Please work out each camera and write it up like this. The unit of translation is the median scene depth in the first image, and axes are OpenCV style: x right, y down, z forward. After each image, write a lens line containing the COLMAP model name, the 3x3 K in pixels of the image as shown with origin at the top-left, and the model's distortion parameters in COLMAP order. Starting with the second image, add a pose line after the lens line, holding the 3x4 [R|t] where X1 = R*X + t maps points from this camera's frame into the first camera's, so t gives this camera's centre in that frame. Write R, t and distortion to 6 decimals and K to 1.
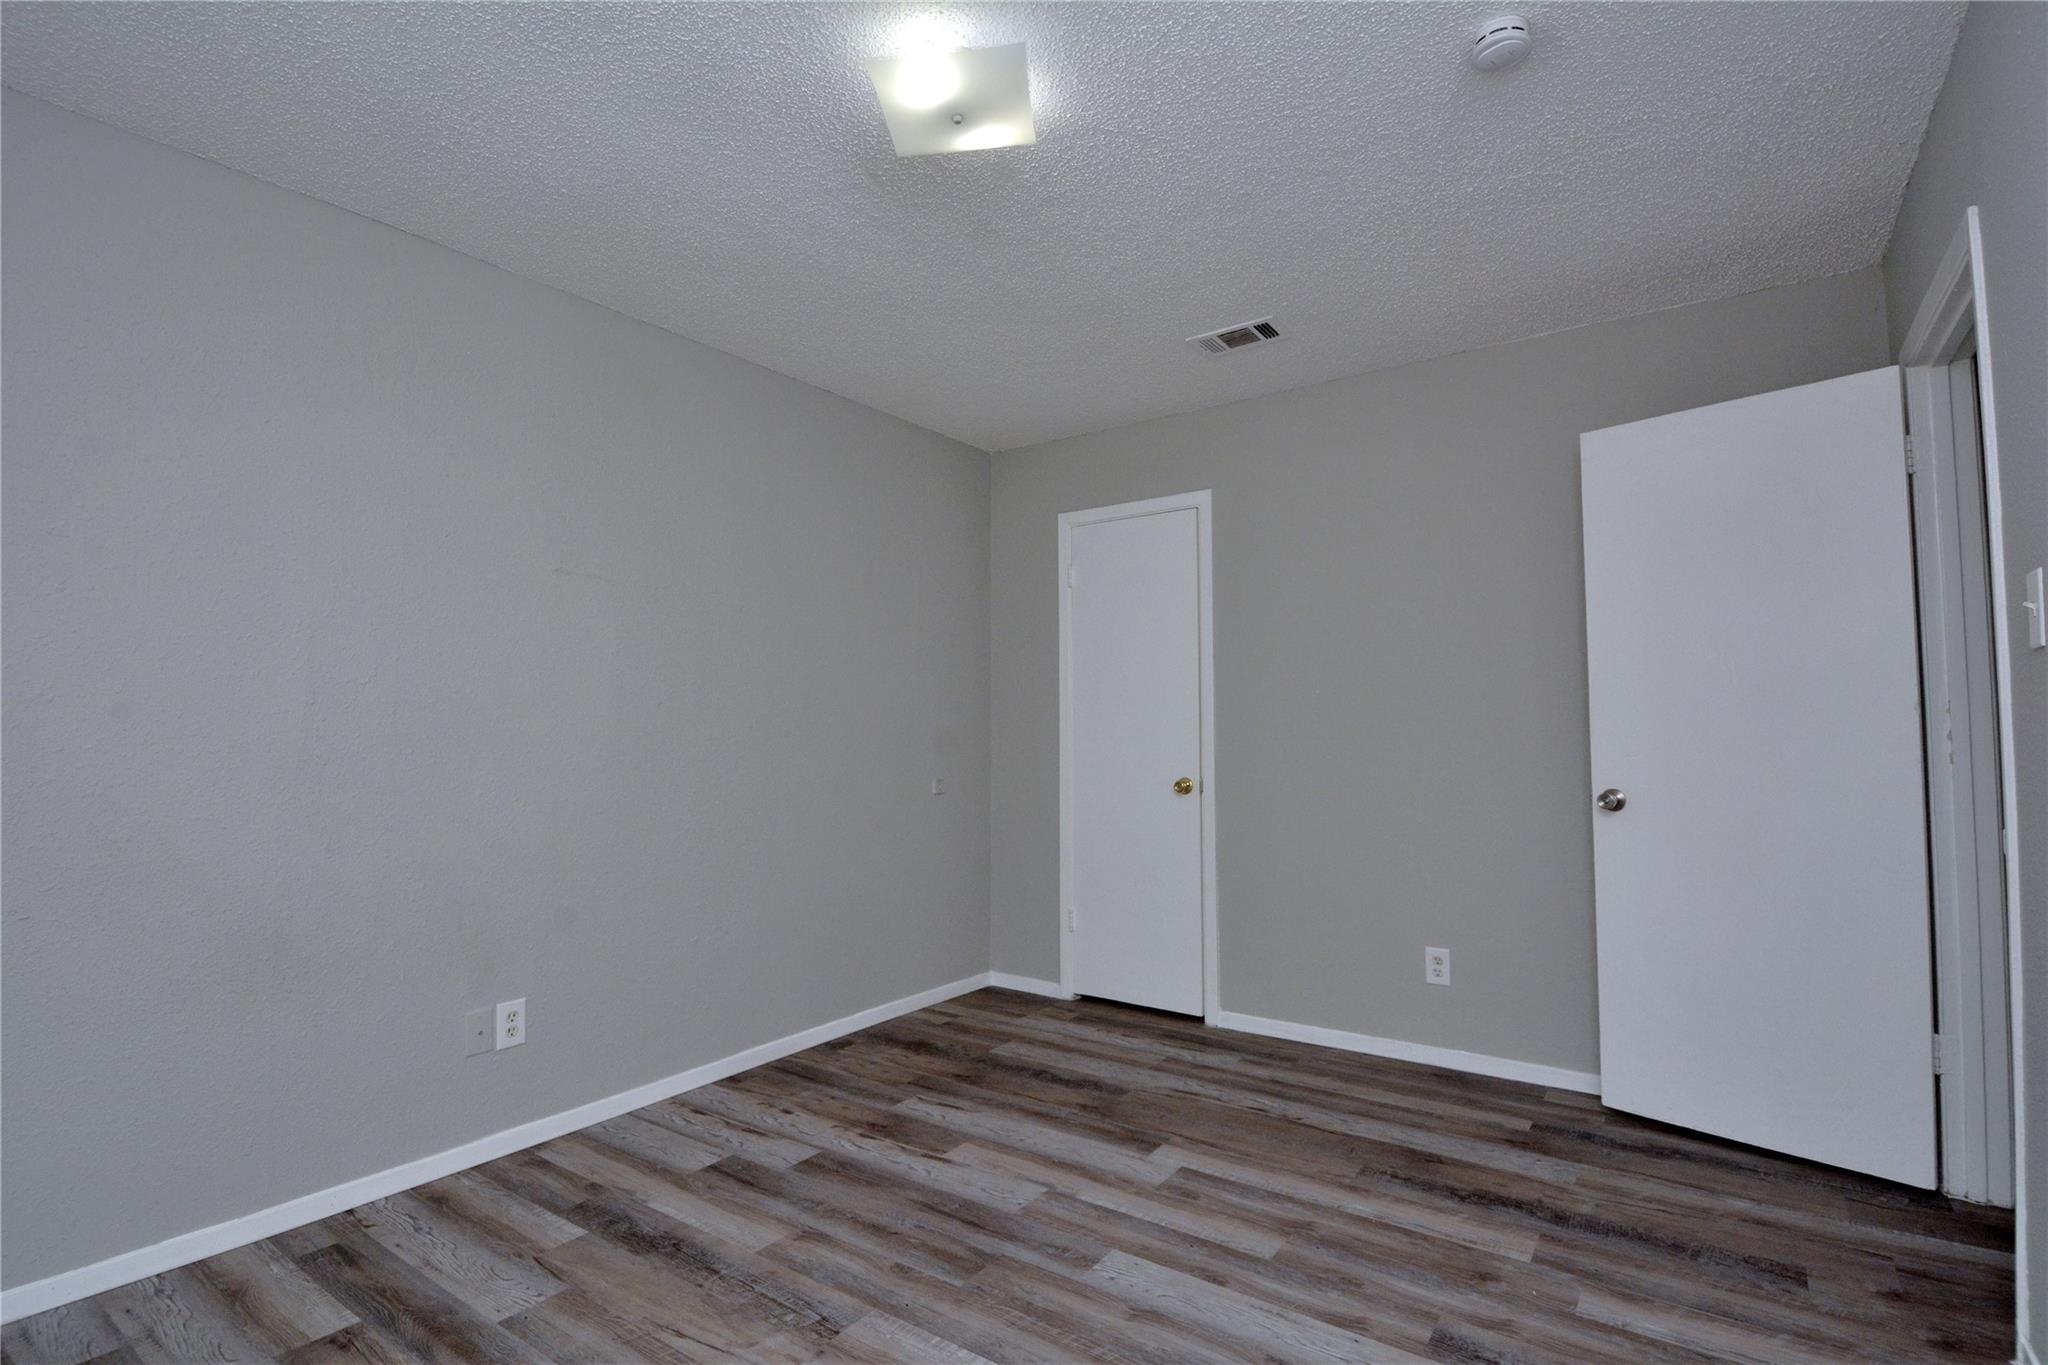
lens RADIAL K [[997.1, 0, 1013.0], [0, 997.1, 678.1], [0, 0, 1]] dist [0.016079, -0.023254]
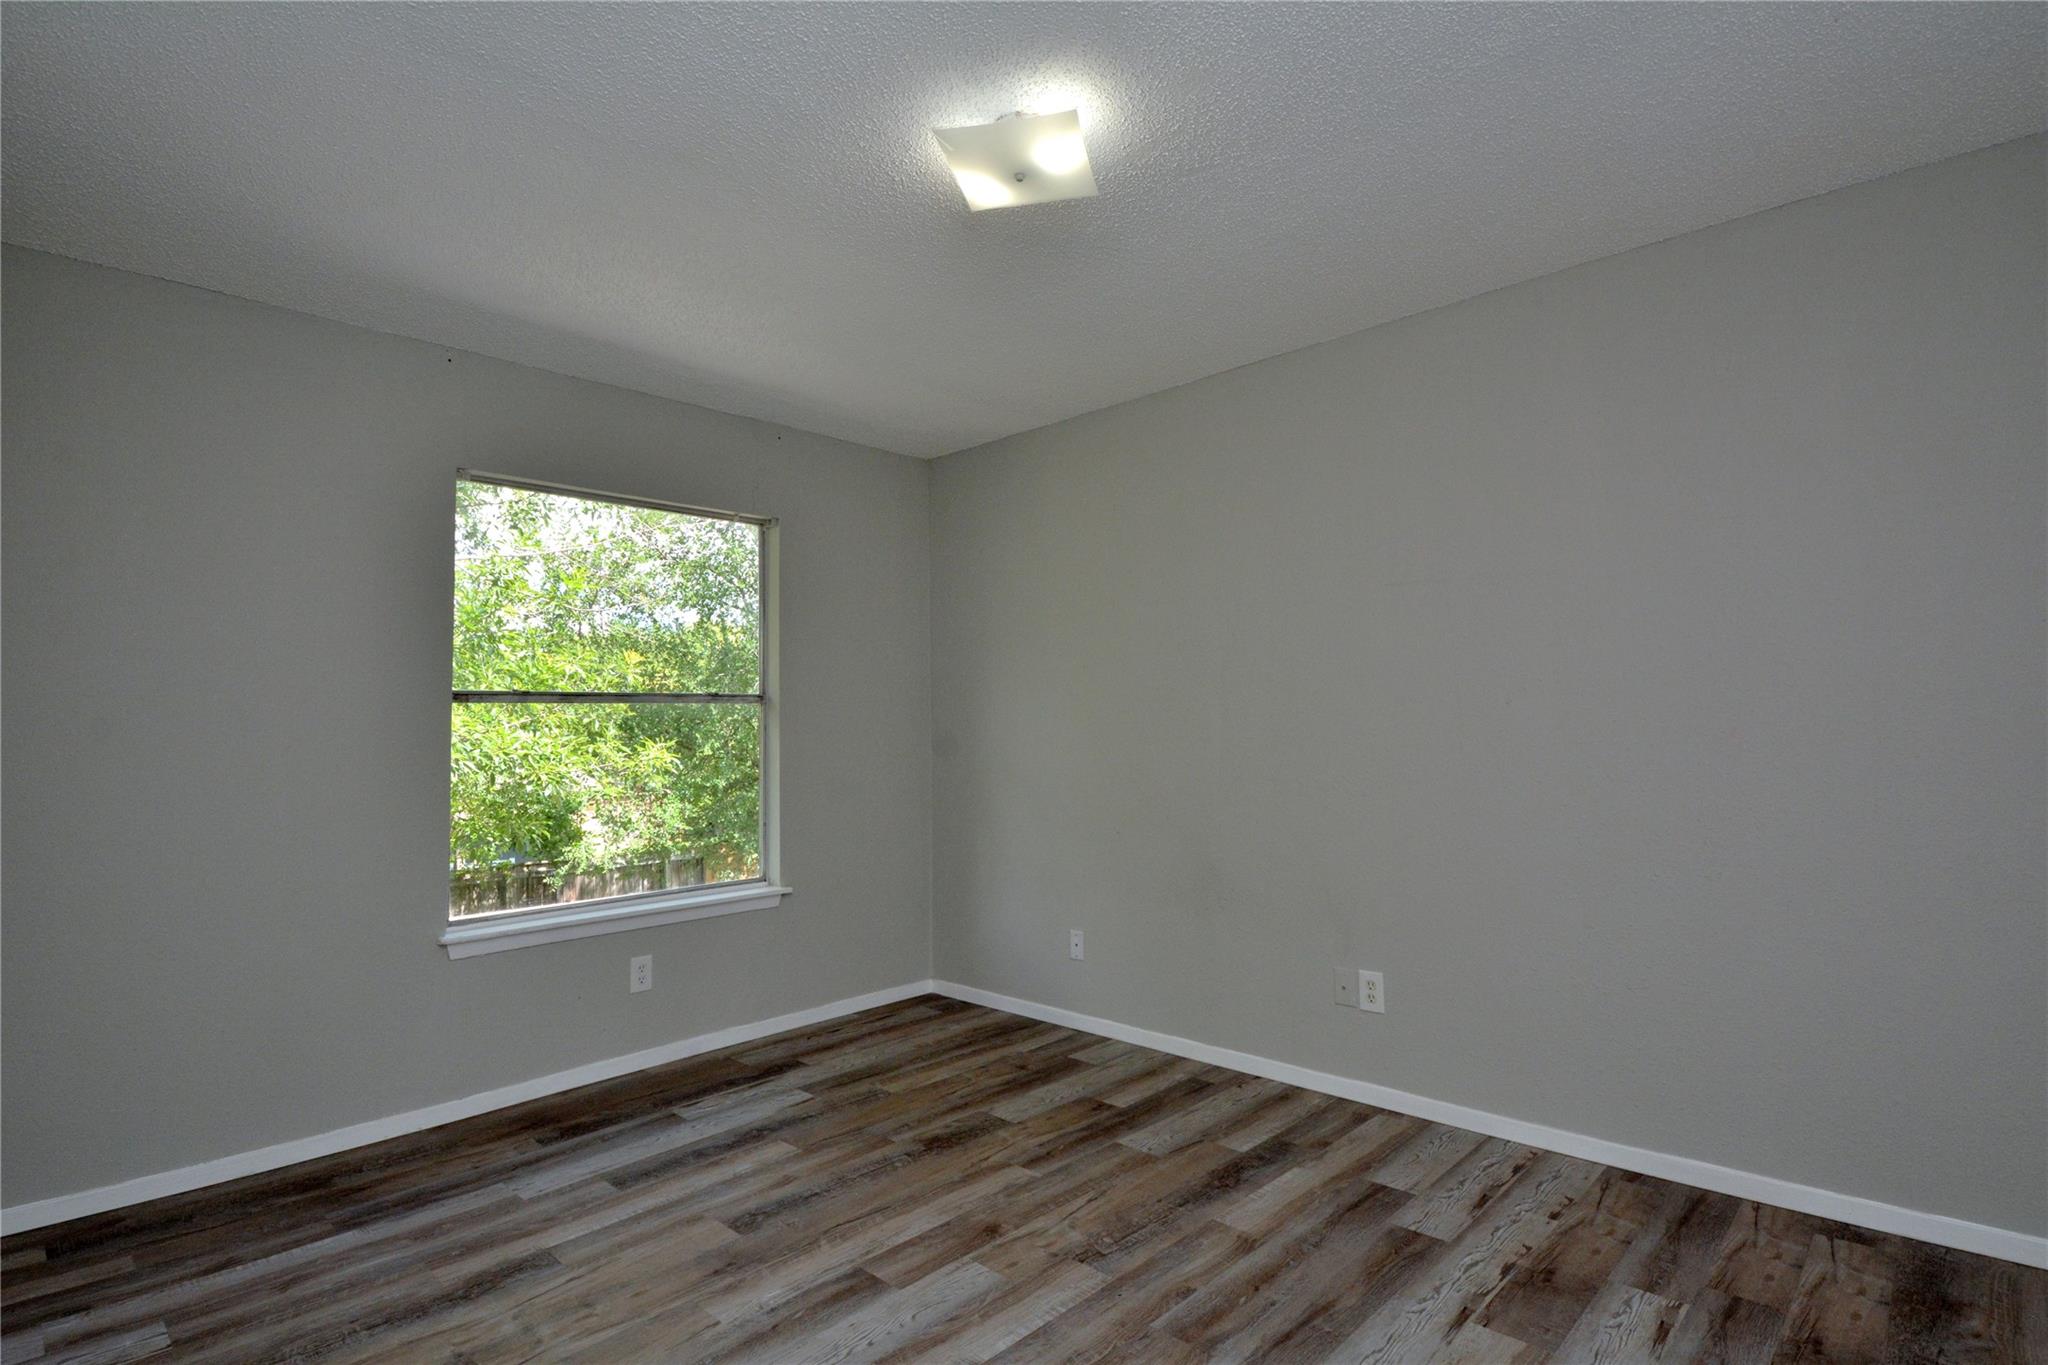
lens RADIAL K [[997.1, 0, 1013.0], [0, 997.1, 678.1], [0, 0, 1]] dist [0.016079, -0.023254]
pose [[-0.143646, -0.047213, -0.988502, 0.754957], [0.061042, 0.996537, -0.056467, 0.031461], [0.987745, -0.068452, -0.140266, 0.843345]]
